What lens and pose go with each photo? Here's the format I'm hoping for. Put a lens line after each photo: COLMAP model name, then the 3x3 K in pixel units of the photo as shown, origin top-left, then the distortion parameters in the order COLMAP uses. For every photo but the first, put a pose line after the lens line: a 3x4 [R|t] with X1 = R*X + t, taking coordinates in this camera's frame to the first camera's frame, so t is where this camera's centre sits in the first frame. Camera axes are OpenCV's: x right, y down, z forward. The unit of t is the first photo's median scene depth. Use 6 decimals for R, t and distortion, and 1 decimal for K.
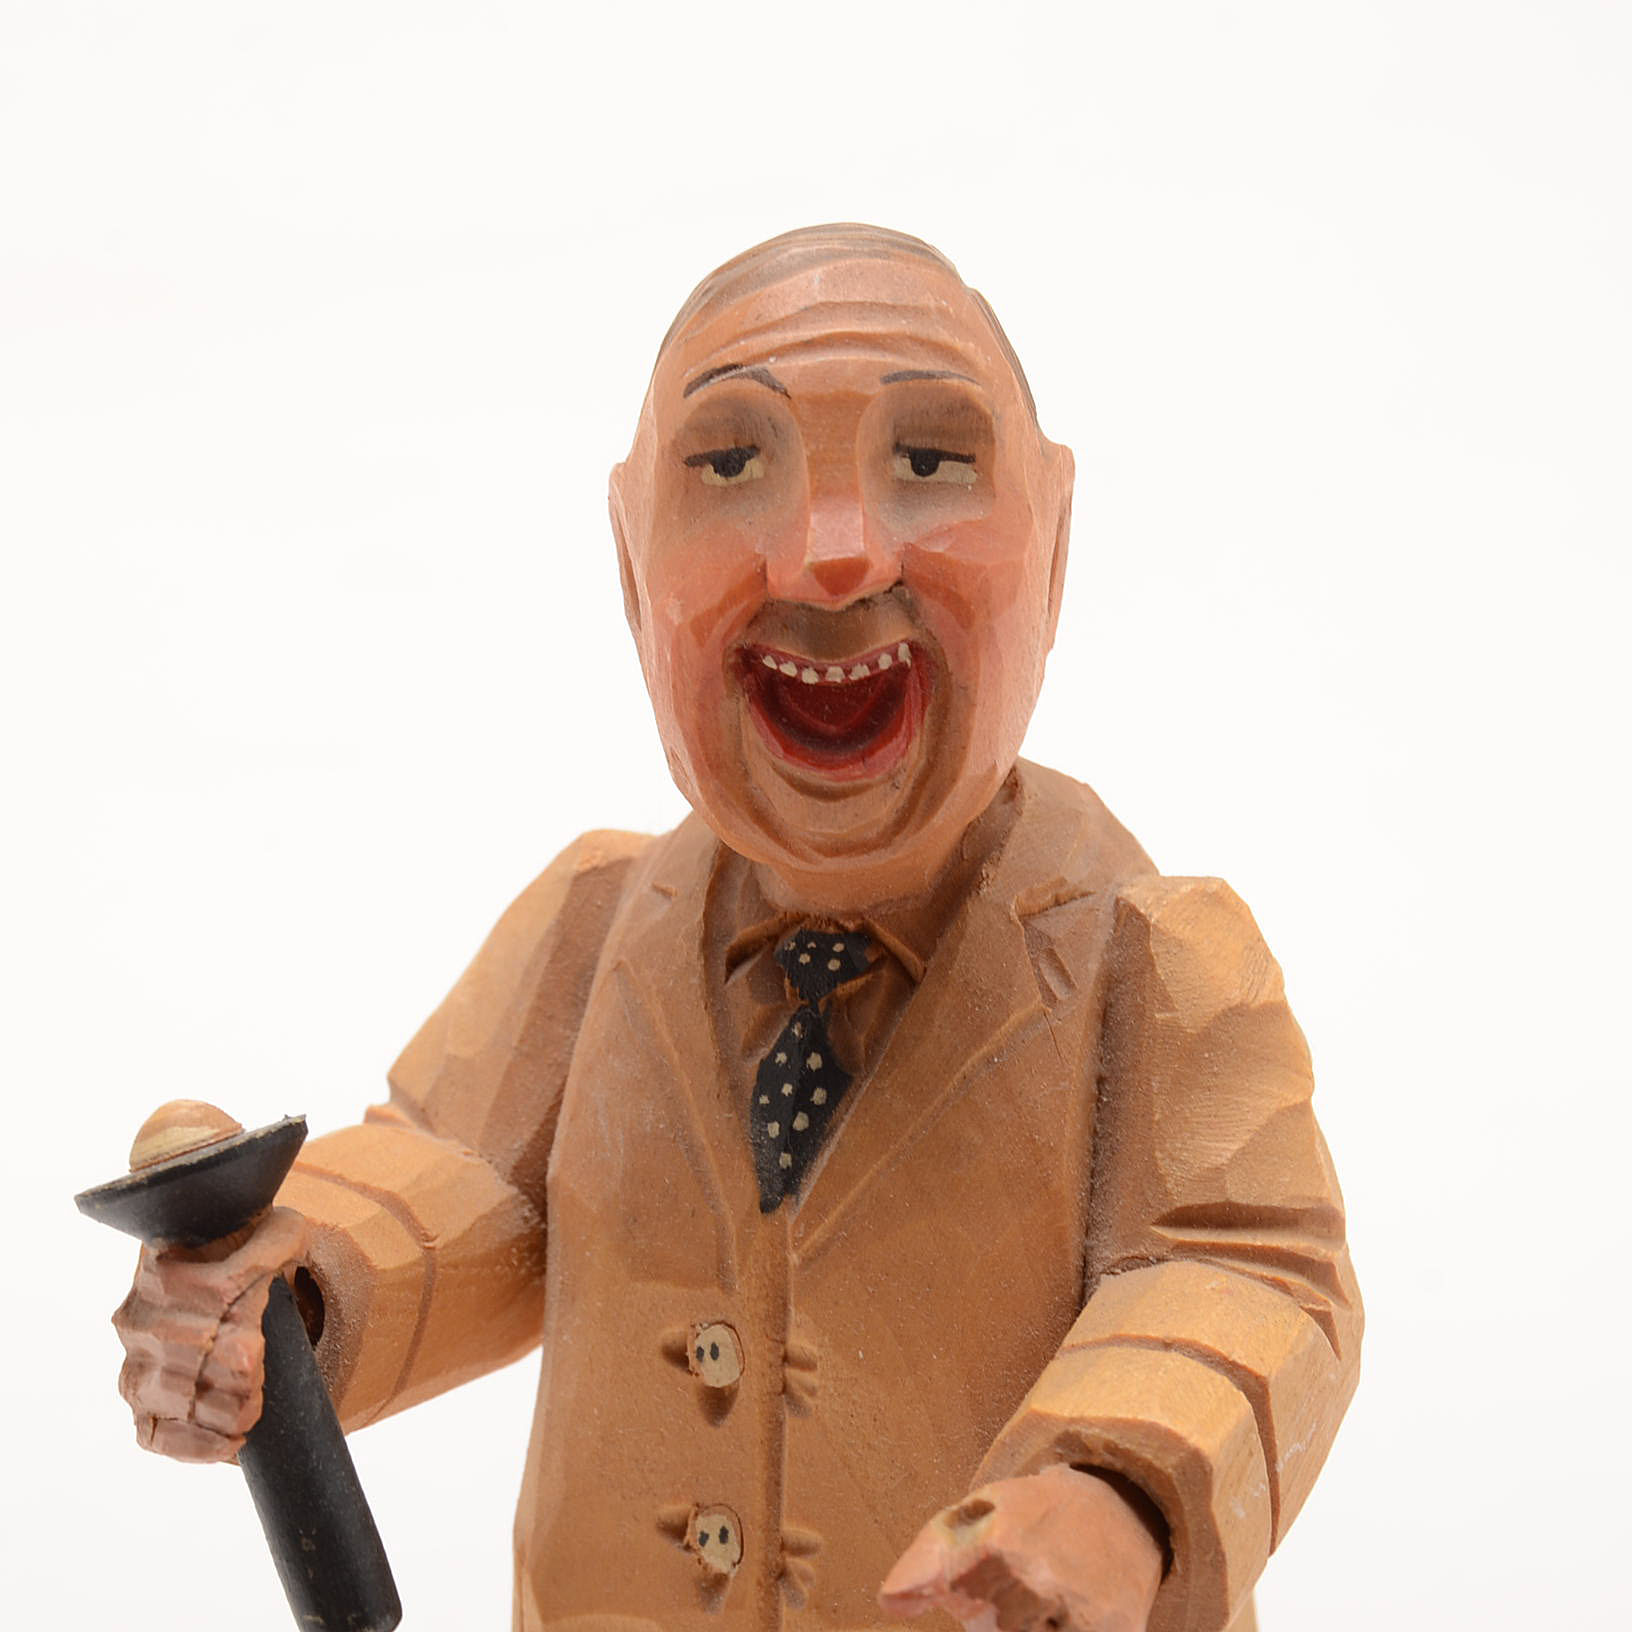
lens RADIAL K [[4930.1, 0, 814.5], [0, 4930.1, 819.0], [0, 0, 1]] dist [-0.064765, 0.000000]
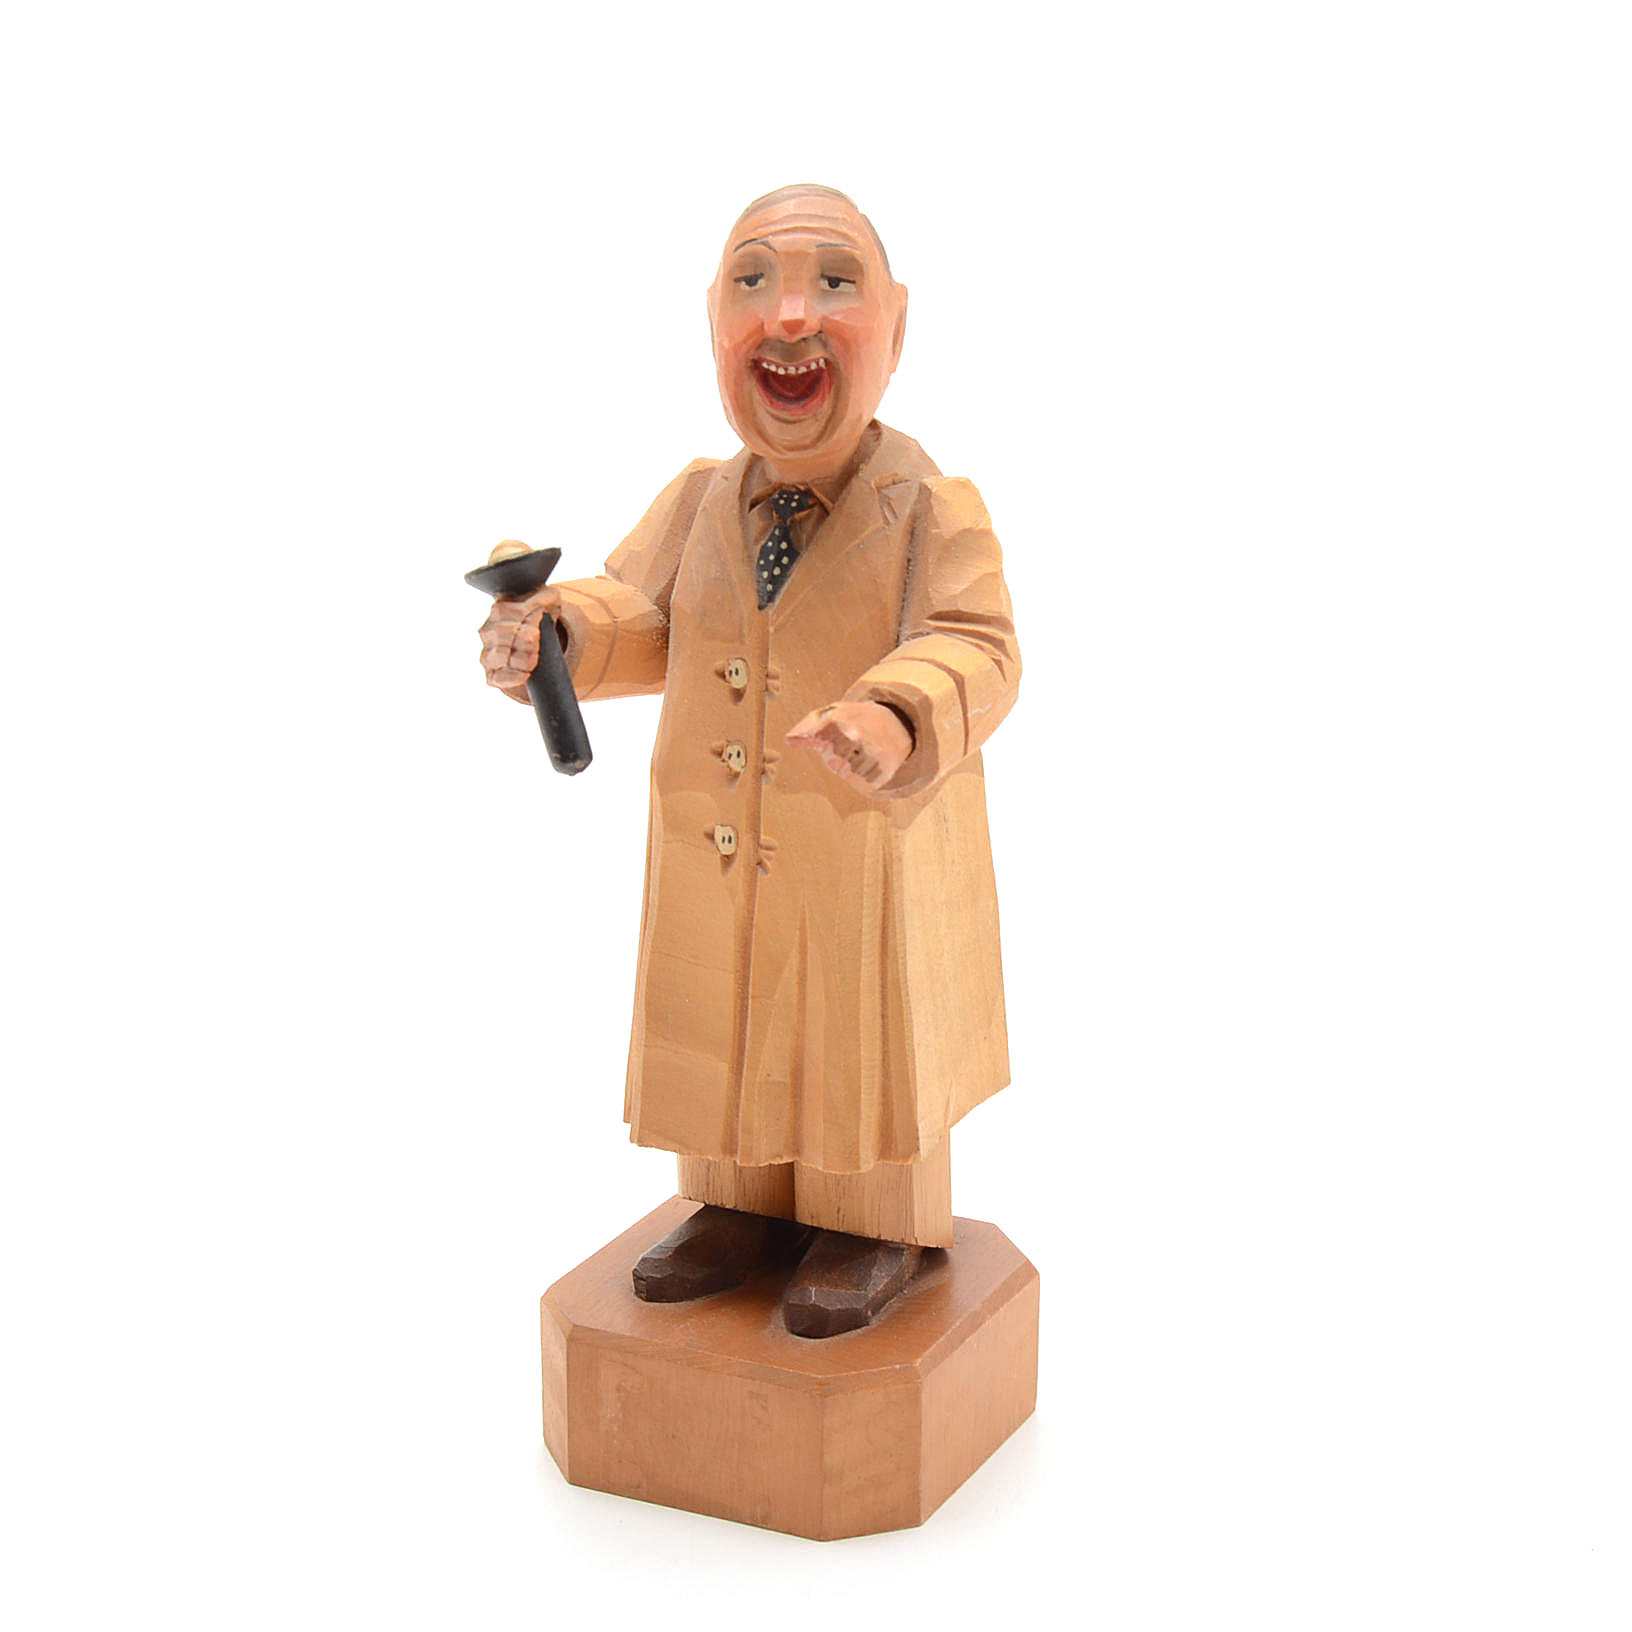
lens RADIAL K [[3794.5, 0, 816.8], [0, 3794.5, 820.4], [0, 0, 1]] dist [-0.093436, 0.000000]
pose [[0.997399, 0.038637, -0.060845, 0.129663], [-0.038408, 0.999250, 0.004932, 0.169928], [0.060990, -0.002583, 0.998135, -0.781822]]
